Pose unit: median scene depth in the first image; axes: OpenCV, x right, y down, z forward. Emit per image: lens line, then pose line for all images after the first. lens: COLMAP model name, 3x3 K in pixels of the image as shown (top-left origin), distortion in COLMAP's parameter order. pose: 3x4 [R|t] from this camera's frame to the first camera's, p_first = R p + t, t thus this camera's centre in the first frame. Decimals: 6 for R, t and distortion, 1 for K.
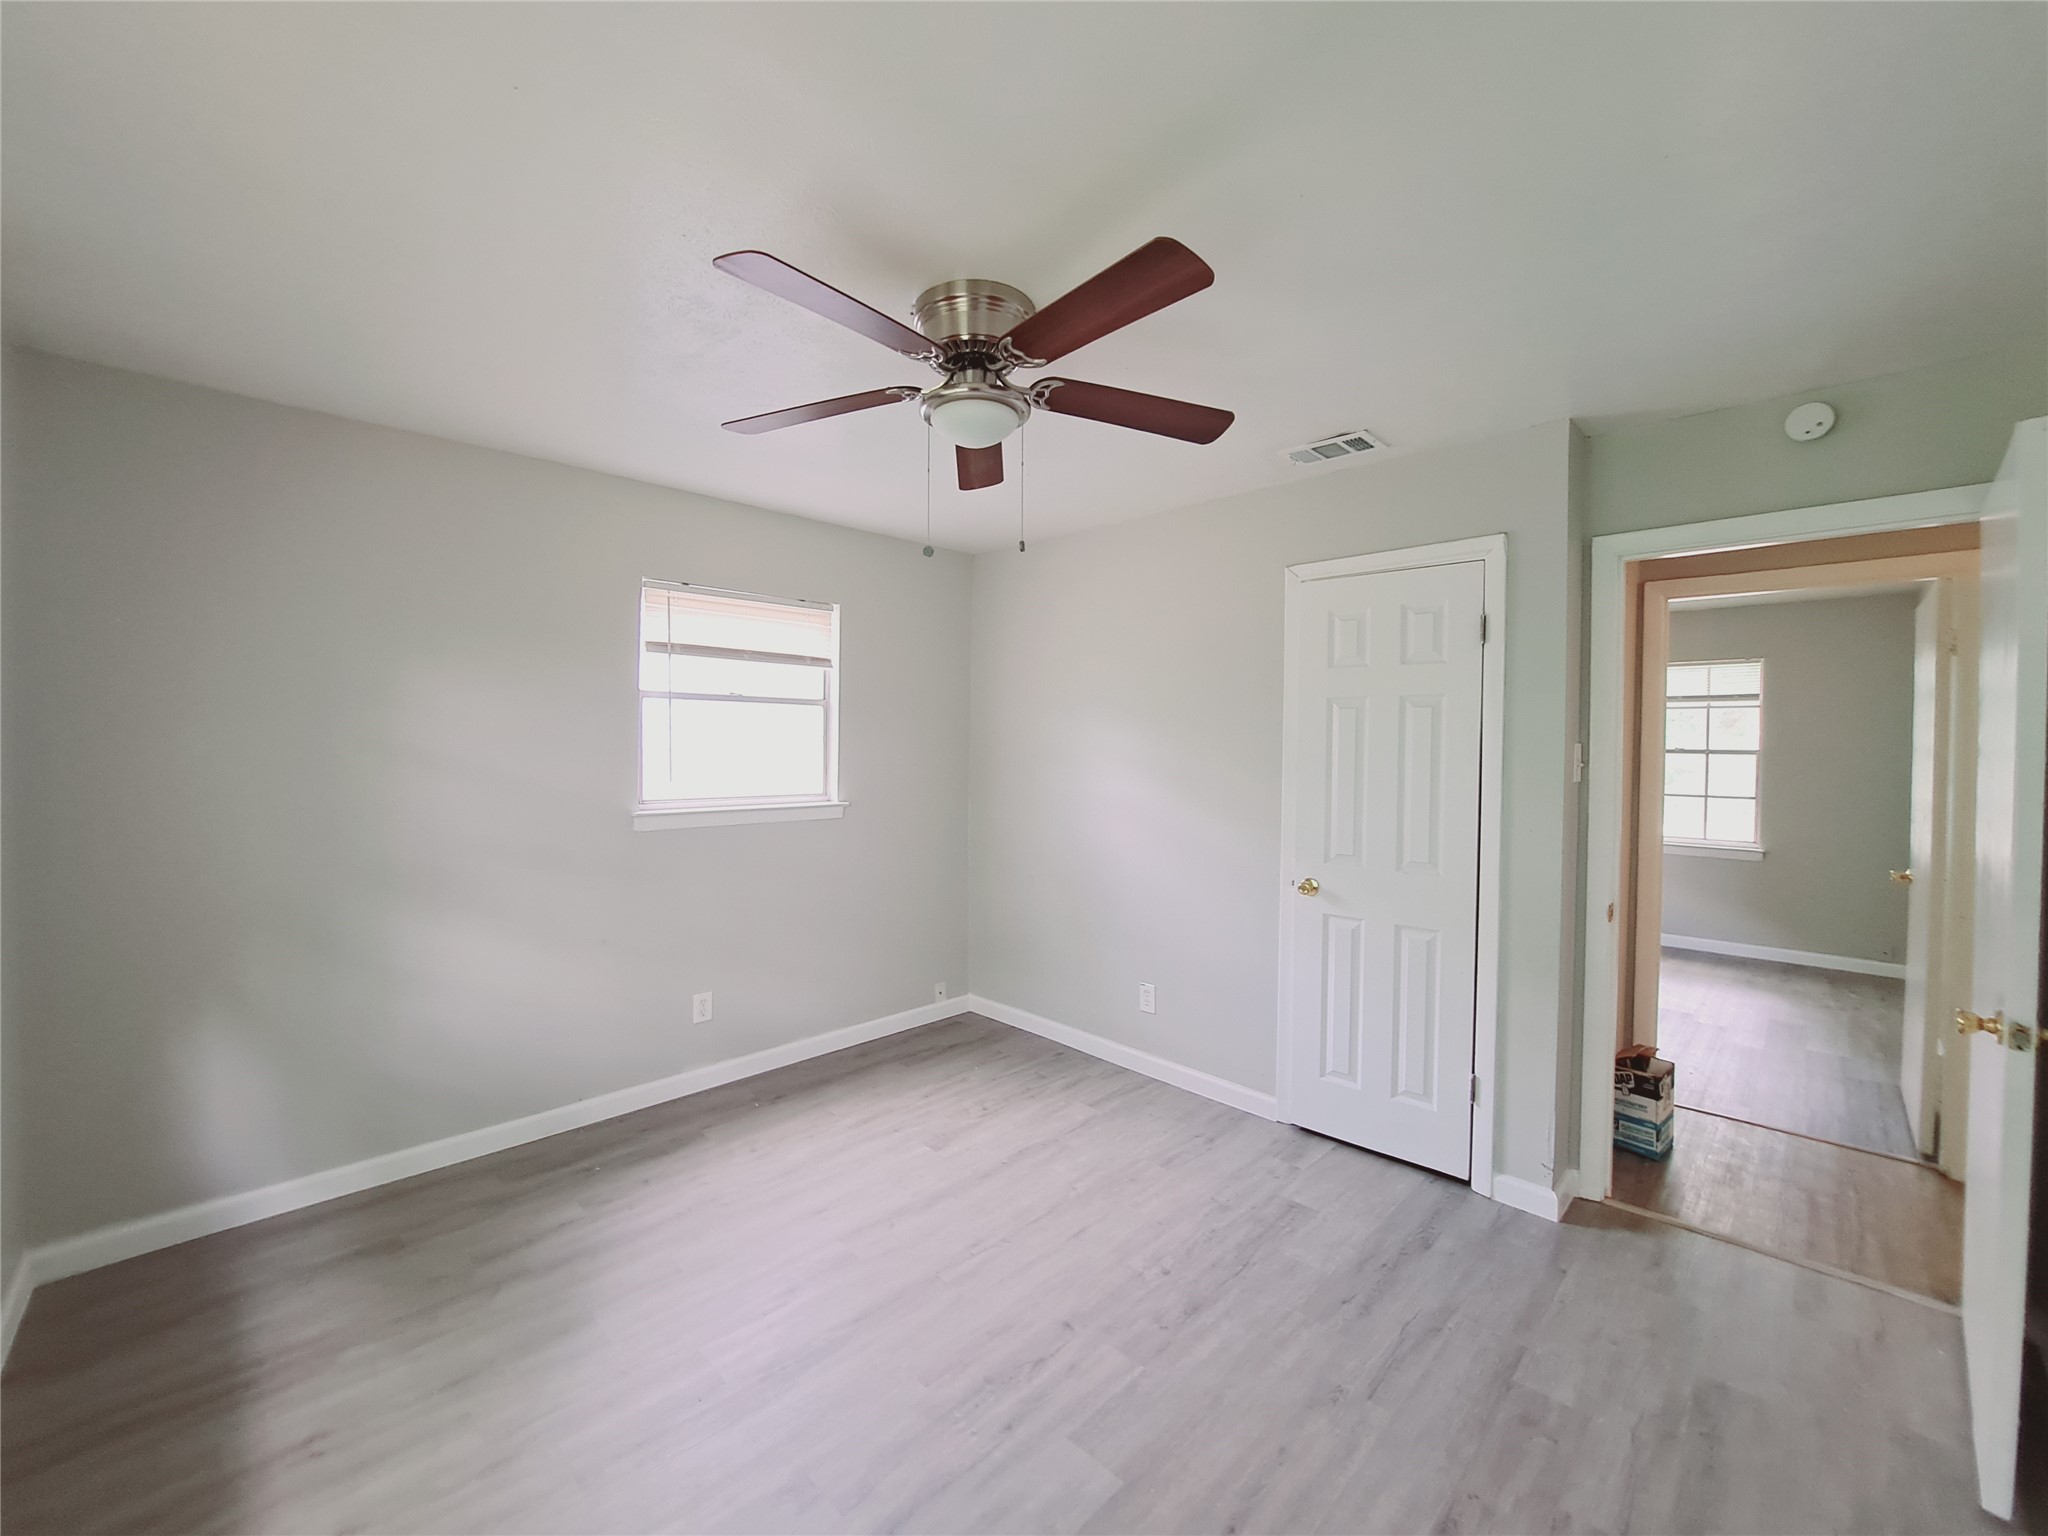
lens RADIAL K [[819.1, 0, 1005.4], [0, 819.1, 756.2], [0, 0, 1]] dist [-0.015026, -0.000903]
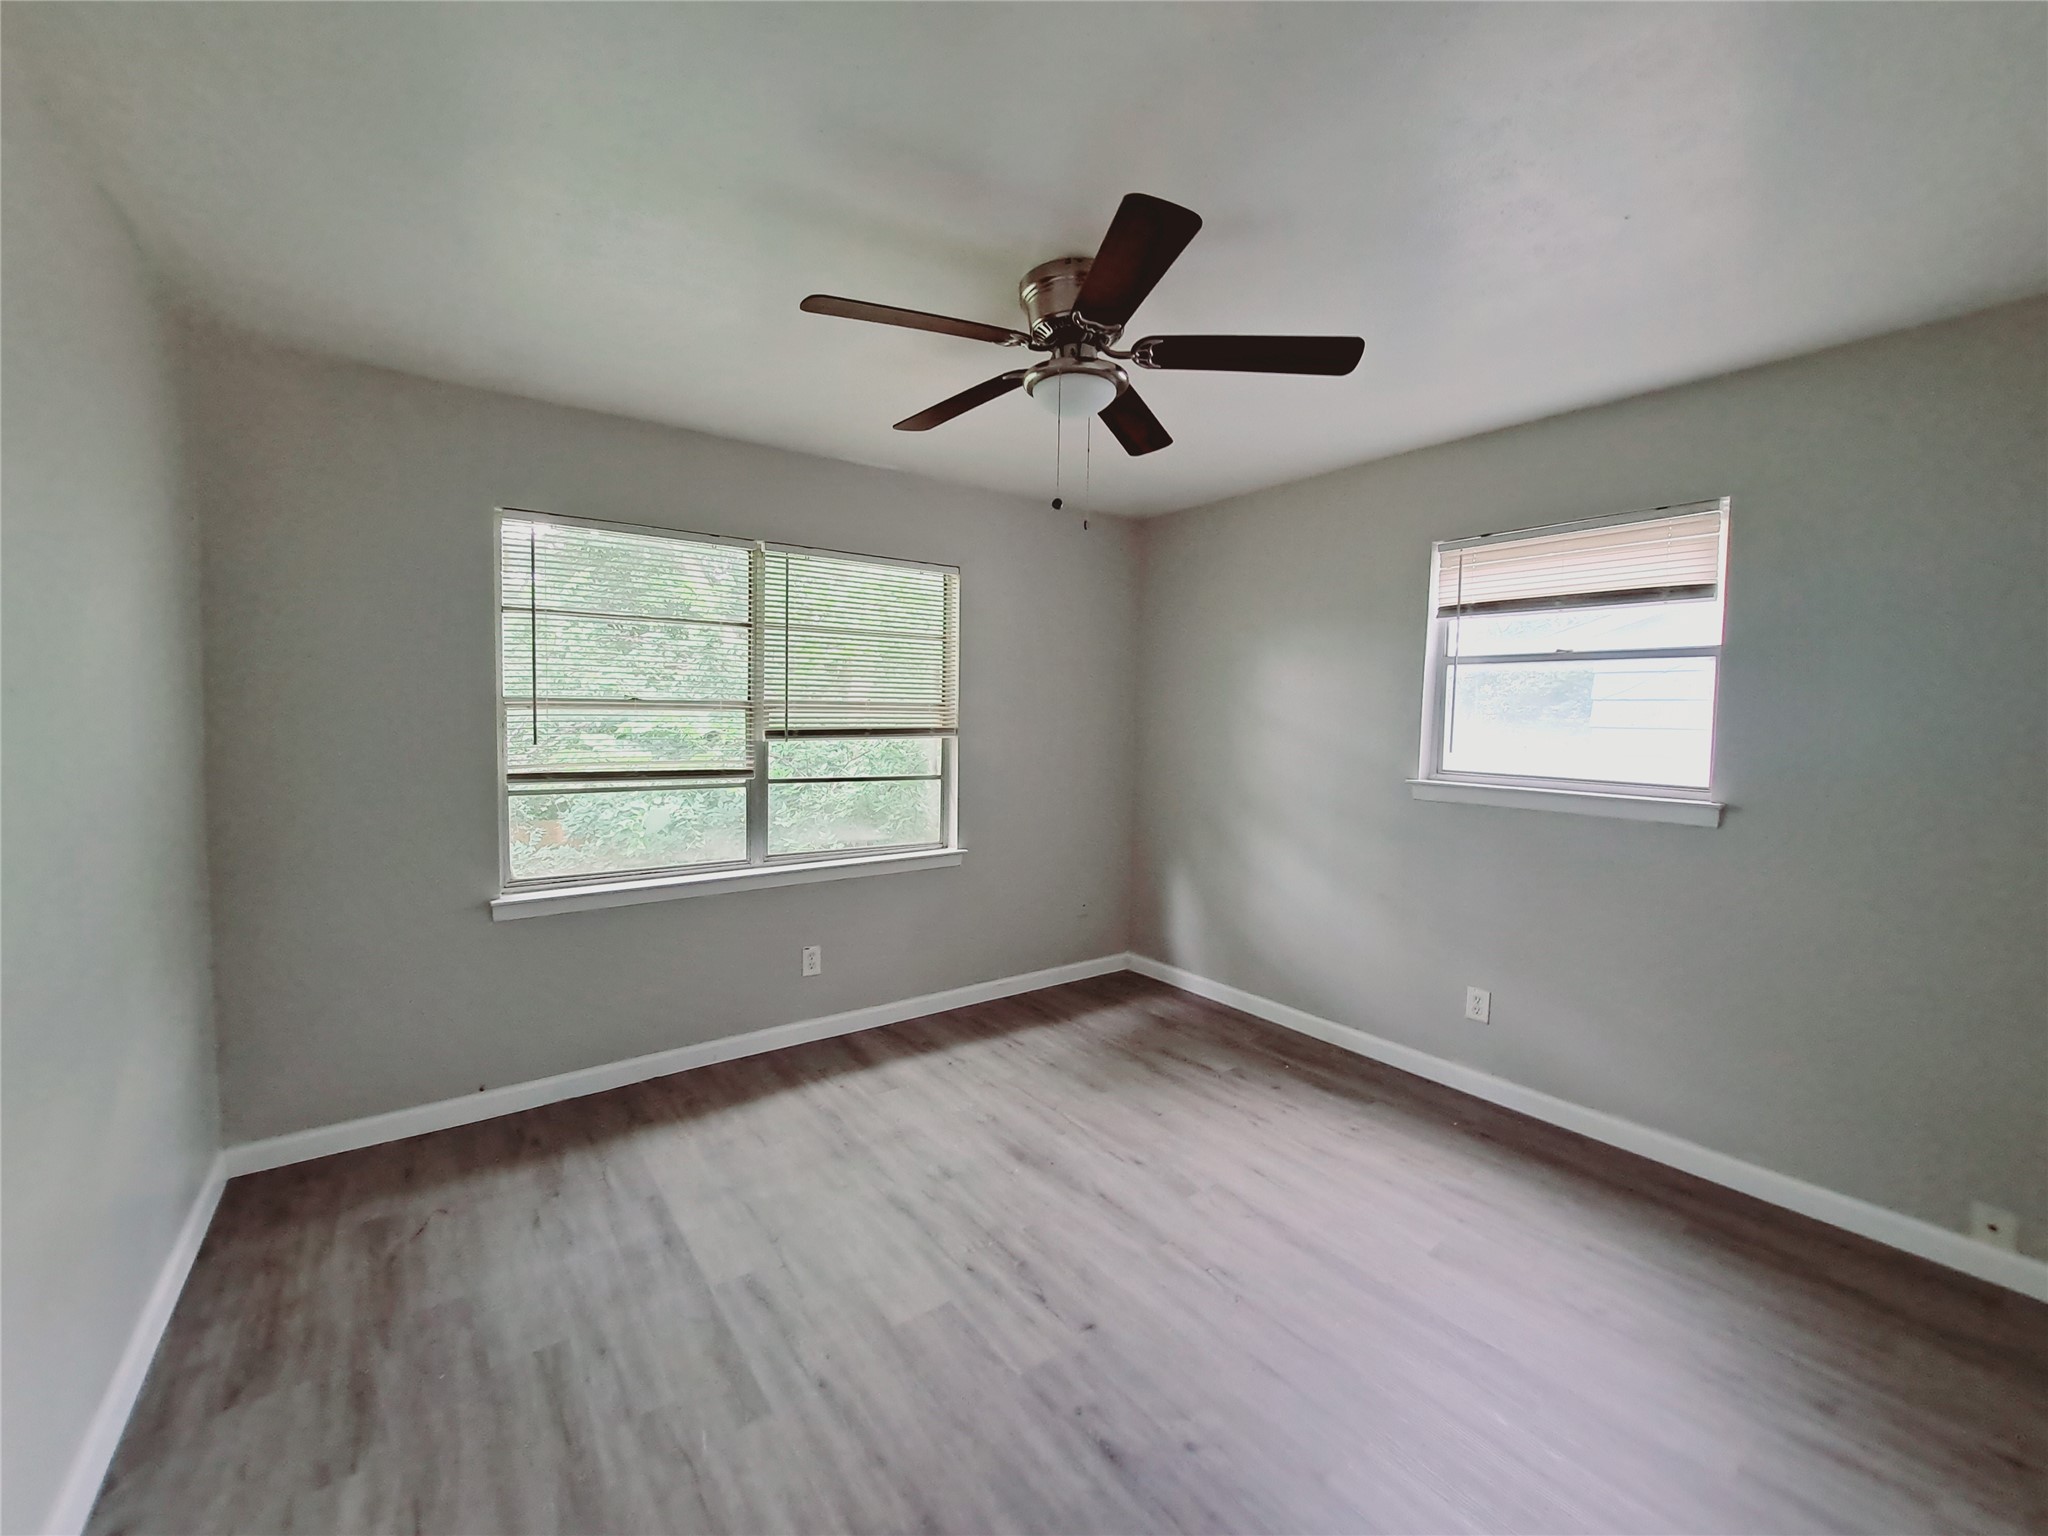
lens RADIAL K [[819.1, 0, 1005.4], [0, 819.1, 756.2], [0, 0, 1]] dist [-0.015026, -0.000903]
pose [[-0.147373, 0.043267, -0.988134, 0.712324], [-0.030746, 0.998360, 0.048300, 0.007702], [0.988603, 0.037499, -0.145801, 0.741311]]
